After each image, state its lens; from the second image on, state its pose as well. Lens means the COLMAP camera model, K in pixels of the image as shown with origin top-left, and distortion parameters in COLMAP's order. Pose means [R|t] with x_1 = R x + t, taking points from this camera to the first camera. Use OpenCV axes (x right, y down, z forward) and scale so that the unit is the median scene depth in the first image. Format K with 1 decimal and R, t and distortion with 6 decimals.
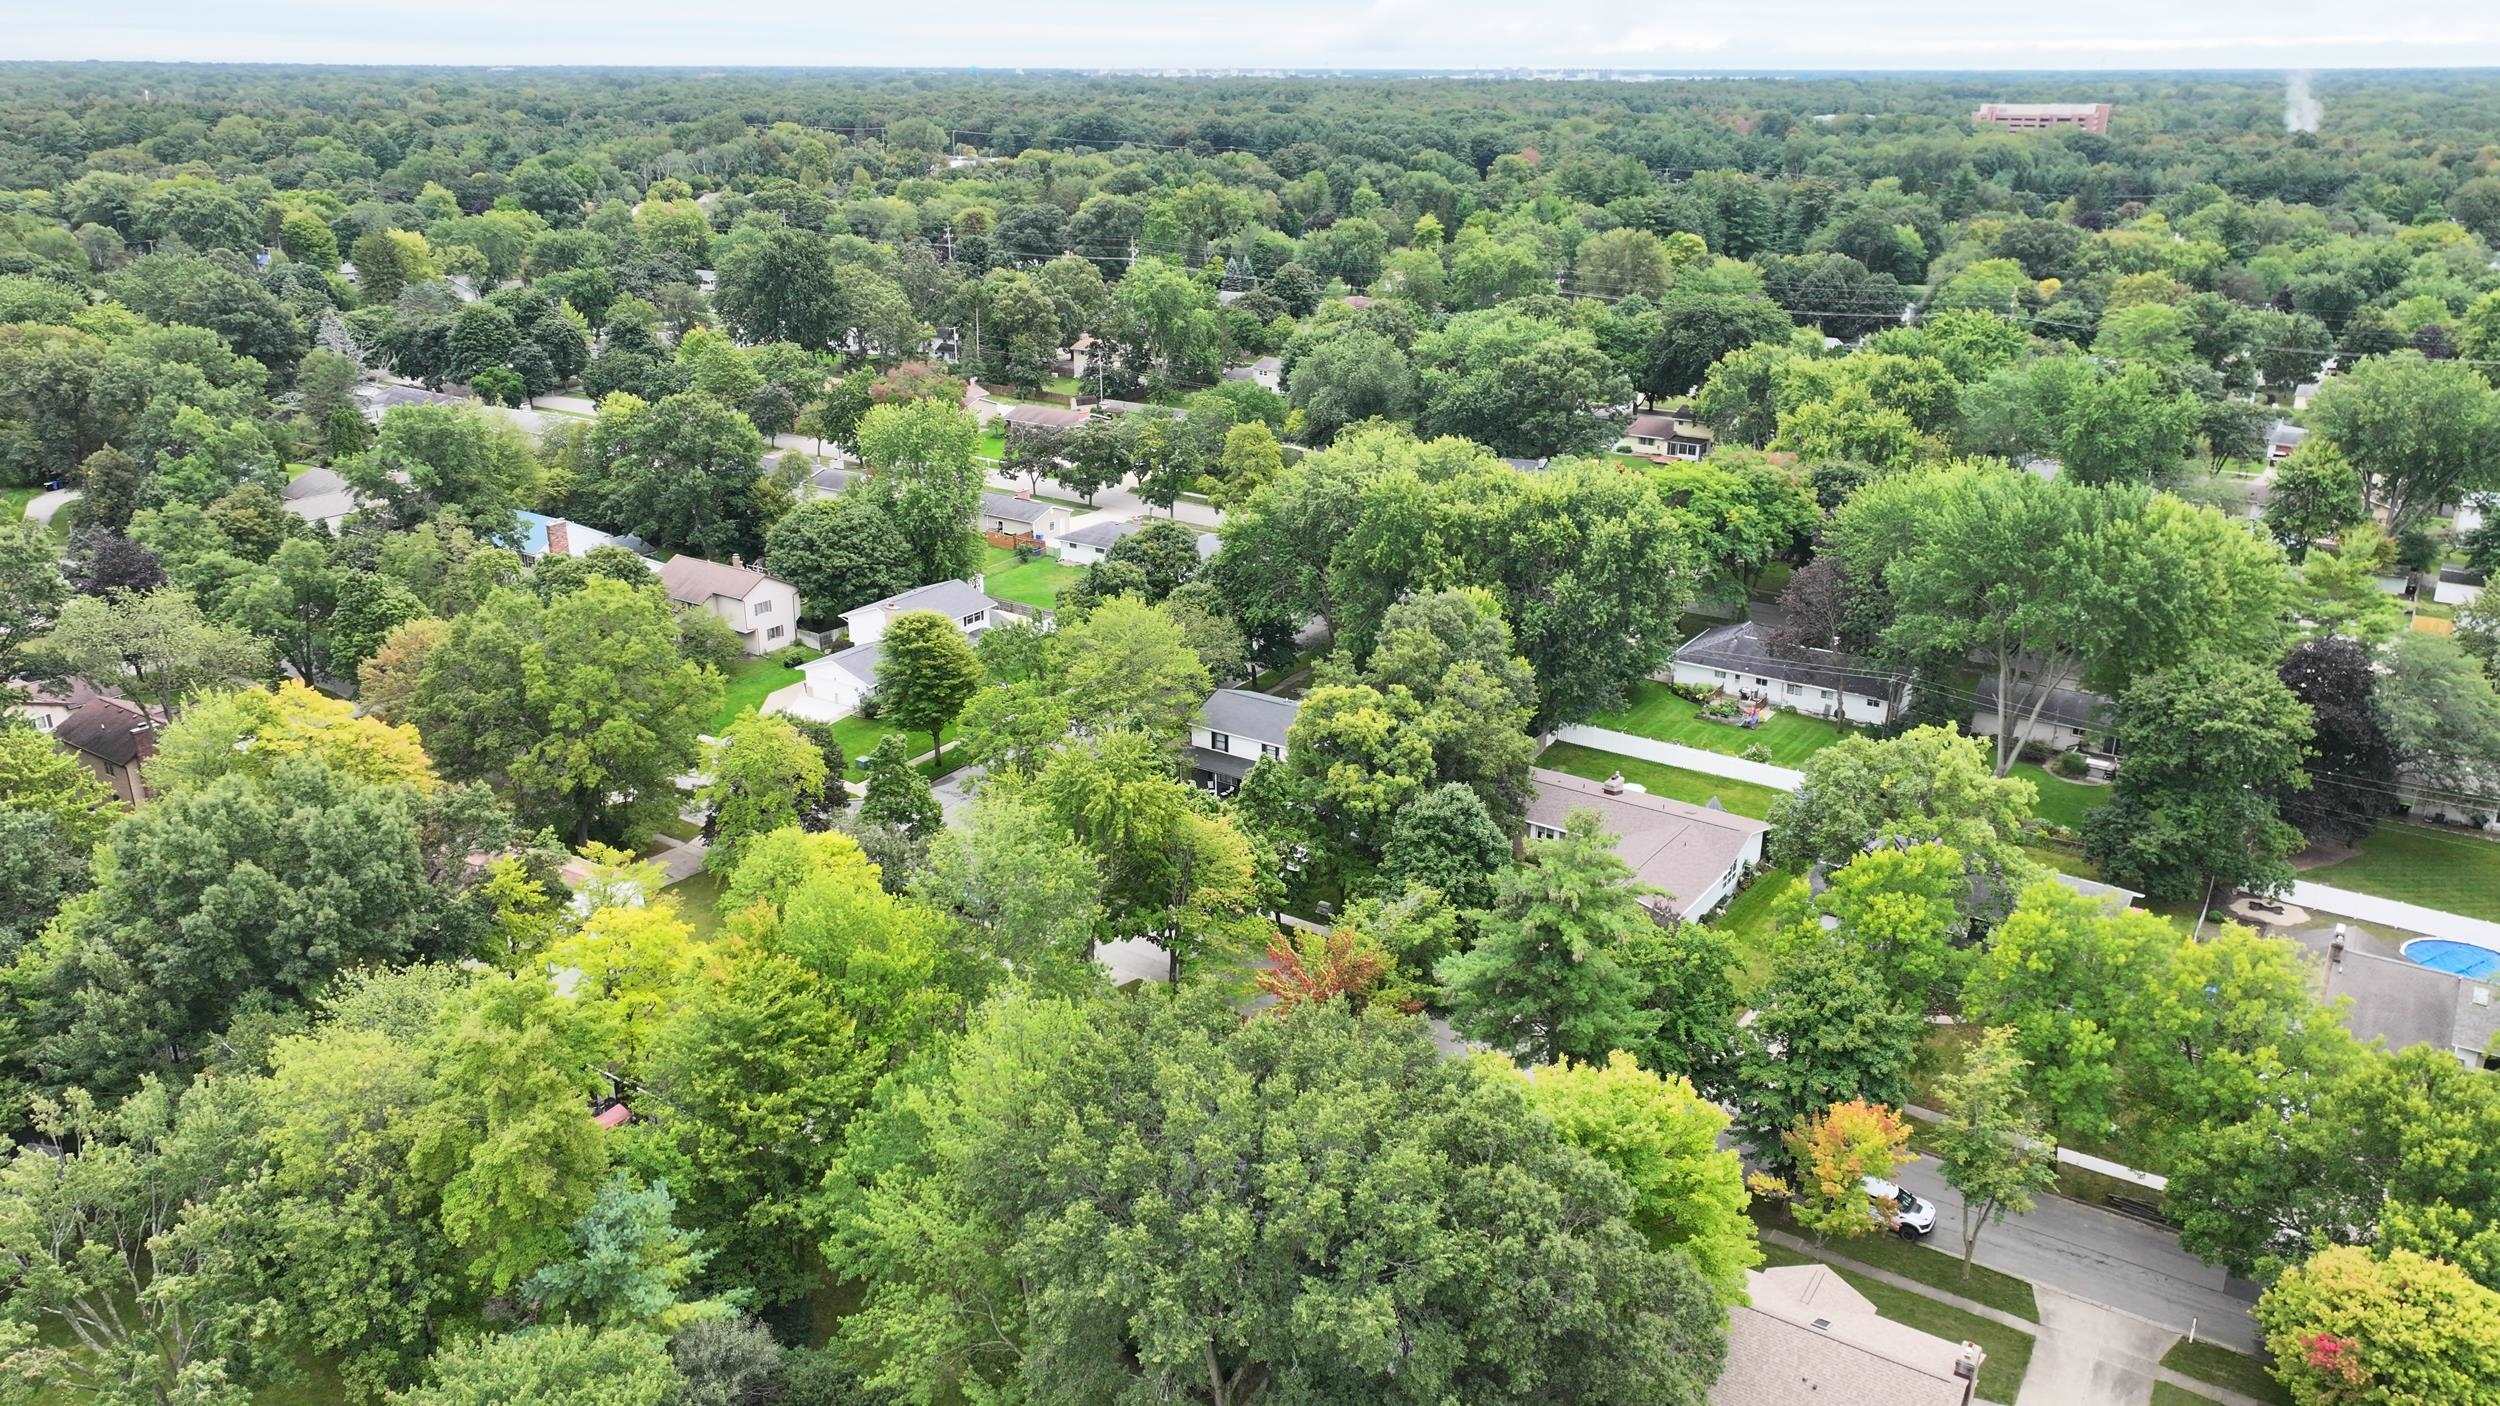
lens RADIAL K [[1761.1, 0, 1252.3], [0, 1761.1, 702.5], [0, 0, 1]] dist [0.003196, -0.002002]
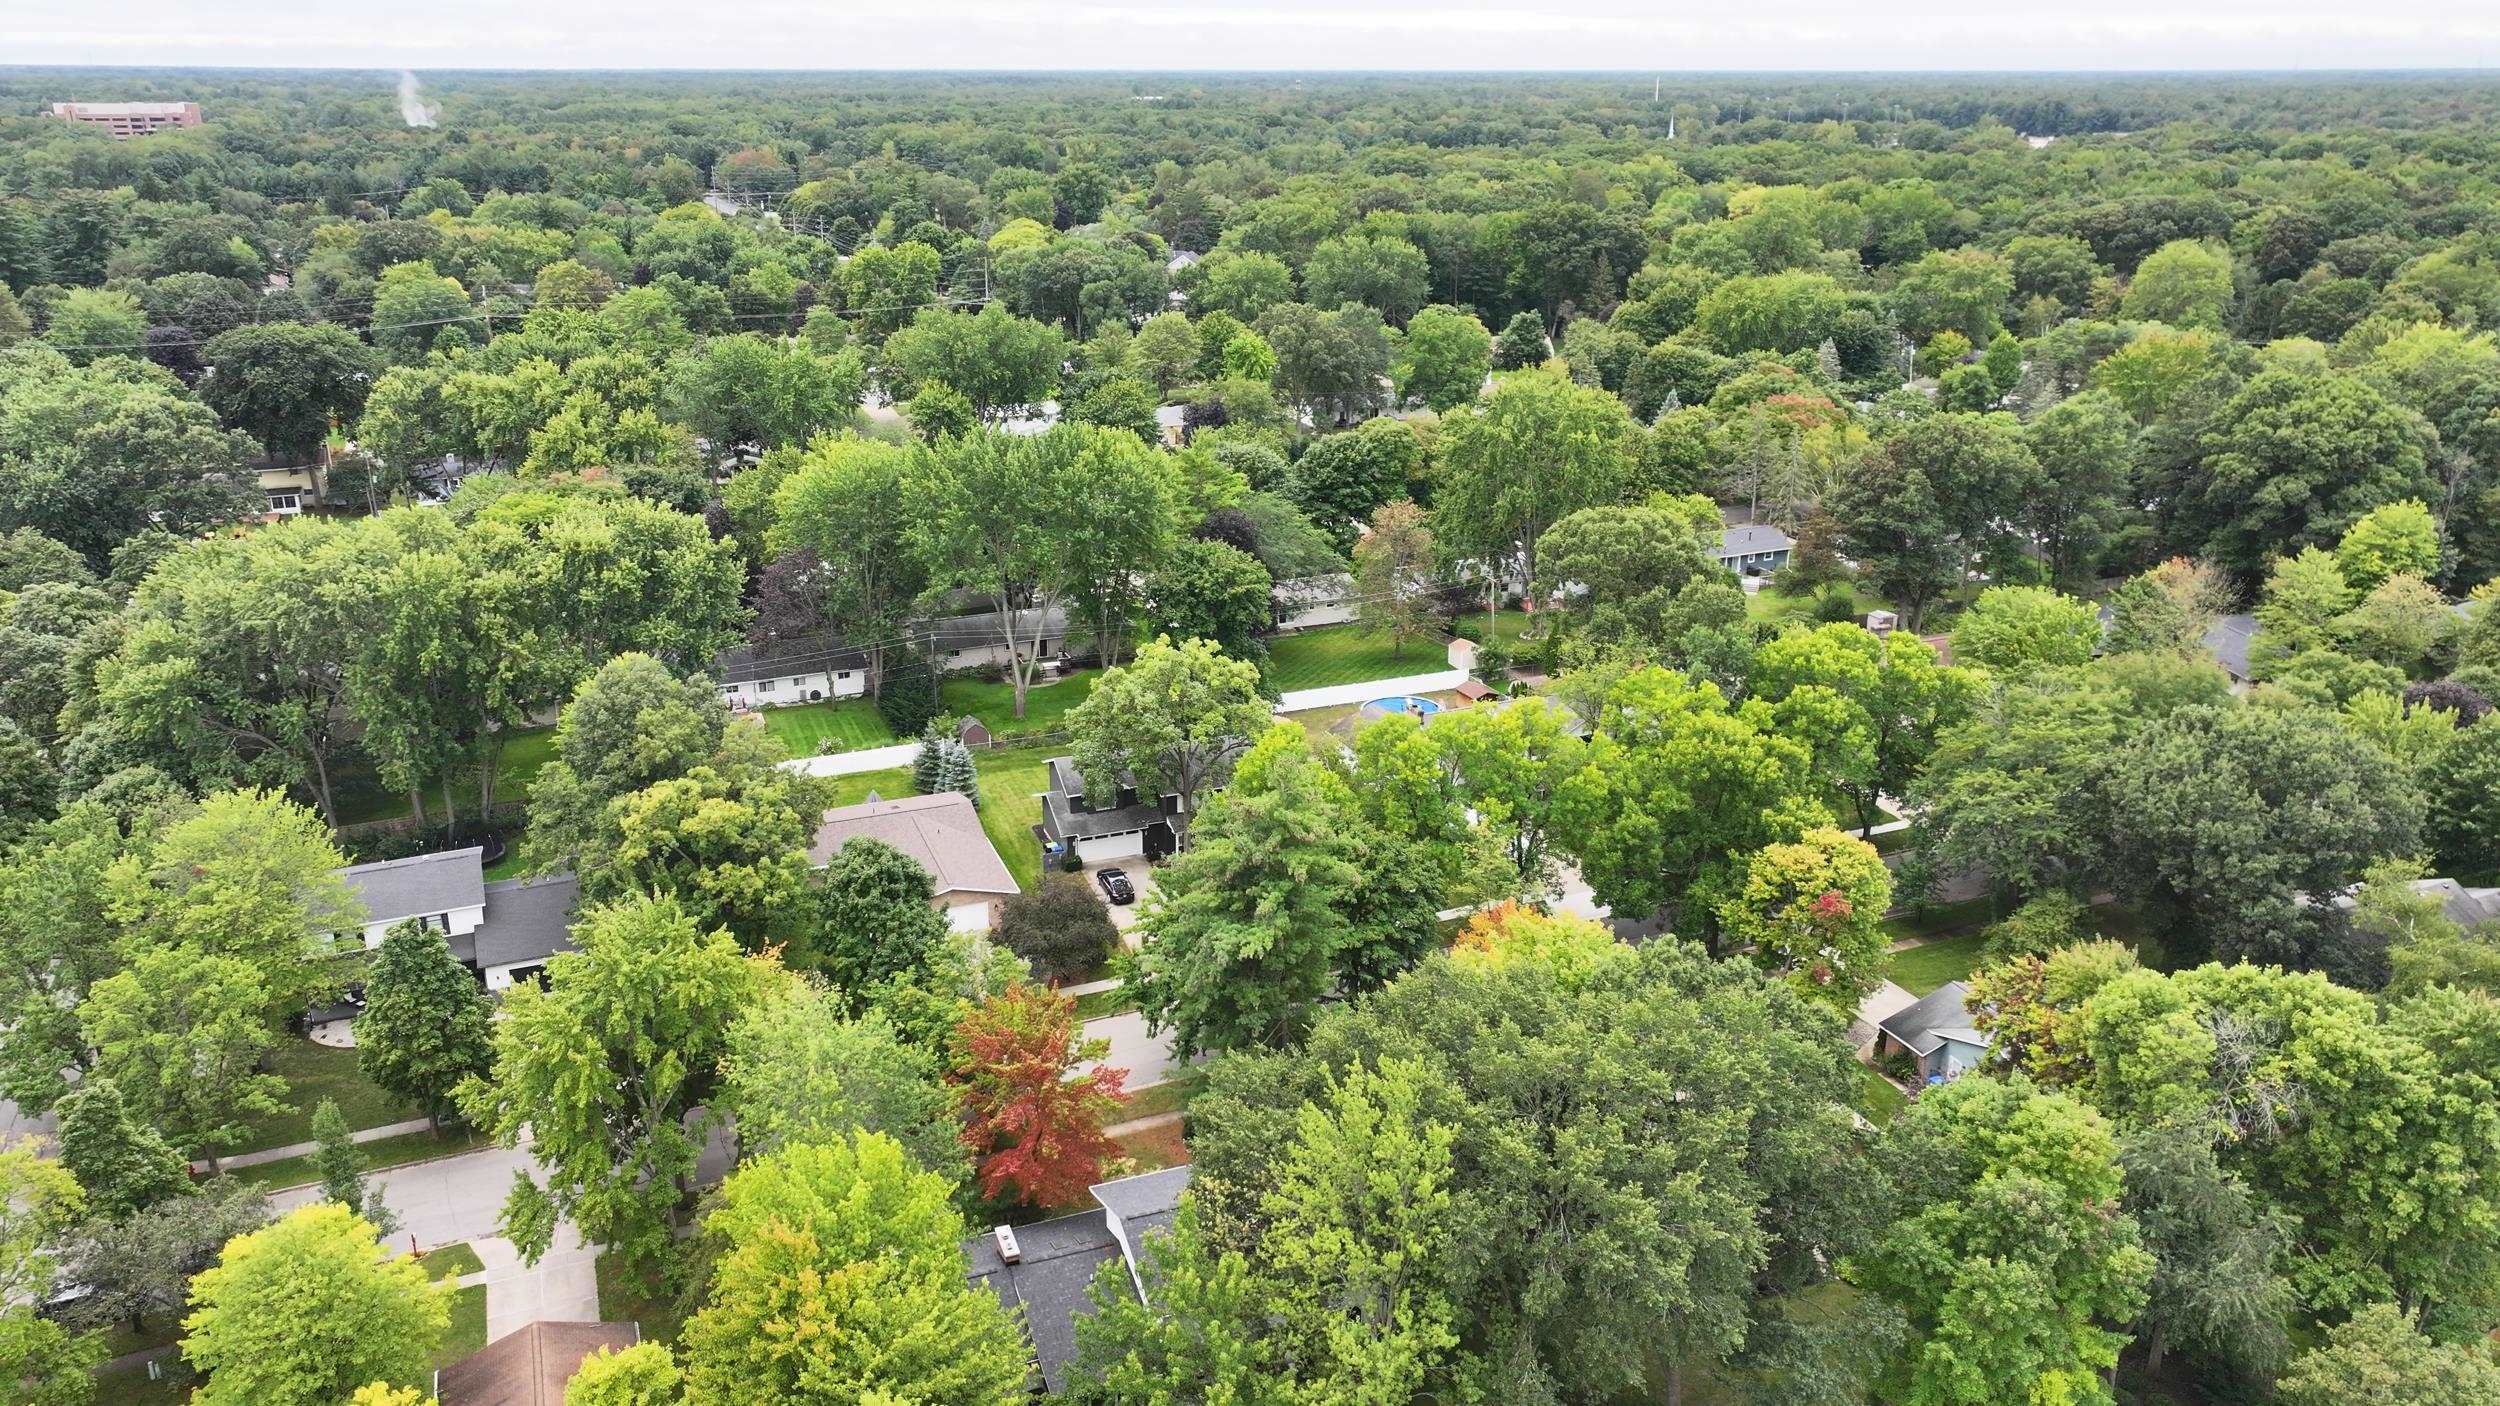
lens RADIAL K [[1761.1, 0, 1254.3], [0, 1761.1, 703.1], [0, 0, 1]] dist [0.003196, -0.002002]
pose [[0.488445, -0.281721, 0.825866, -0.184950], [0.280369, 0.946933, 0.157200, -0.037054], [-0.826326, 0.154764, 0.541510, 0.105007]]
